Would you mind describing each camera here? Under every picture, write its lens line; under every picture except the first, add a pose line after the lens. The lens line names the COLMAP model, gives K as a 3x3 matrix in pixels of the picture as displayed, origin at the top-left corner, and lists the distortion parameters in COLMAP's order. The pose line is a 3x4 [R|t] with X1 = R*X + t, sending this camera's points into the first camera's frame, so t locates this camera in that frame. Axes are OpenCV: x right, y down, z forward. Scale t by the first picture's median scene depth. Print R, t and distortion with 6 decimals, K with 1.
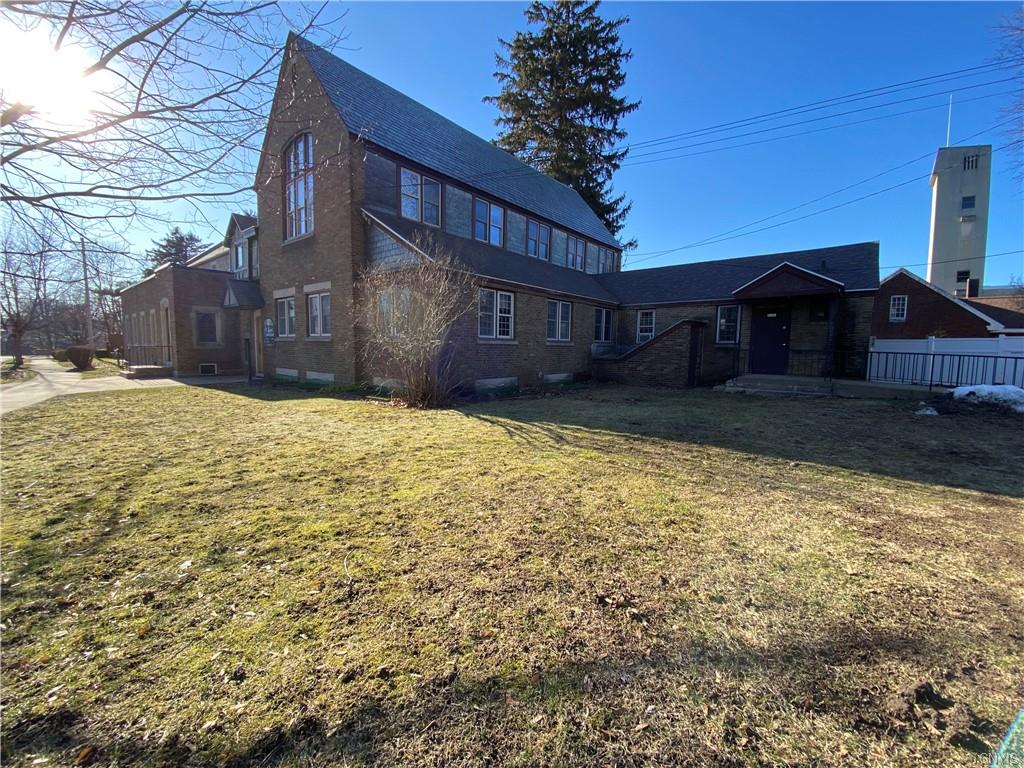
lens RADIAL K [[414.2, 0, 512.0], [0, 414.2, 384.0], [0, 0, 1]] dist [0.018479, -0.019994]
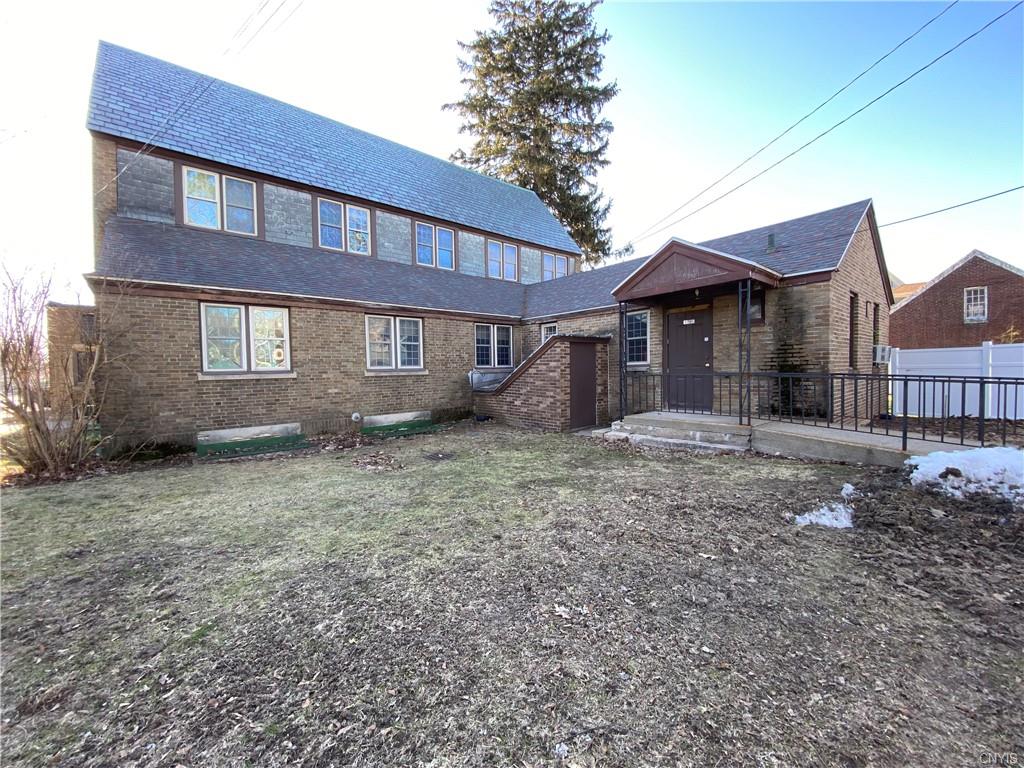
lens RADIAL K [[414.2, 0, 512.0], [0, 414.2, 384.0], [0, 0, 1]] dist [0.018479, -0.019994]
pose [[0.985913, -0.026779, -0.165102, 0.414577], [0.017881, 0.998318, -0.055147, -0.030843], [0.166301, 0.051418, 0.984734, 0.275910]]
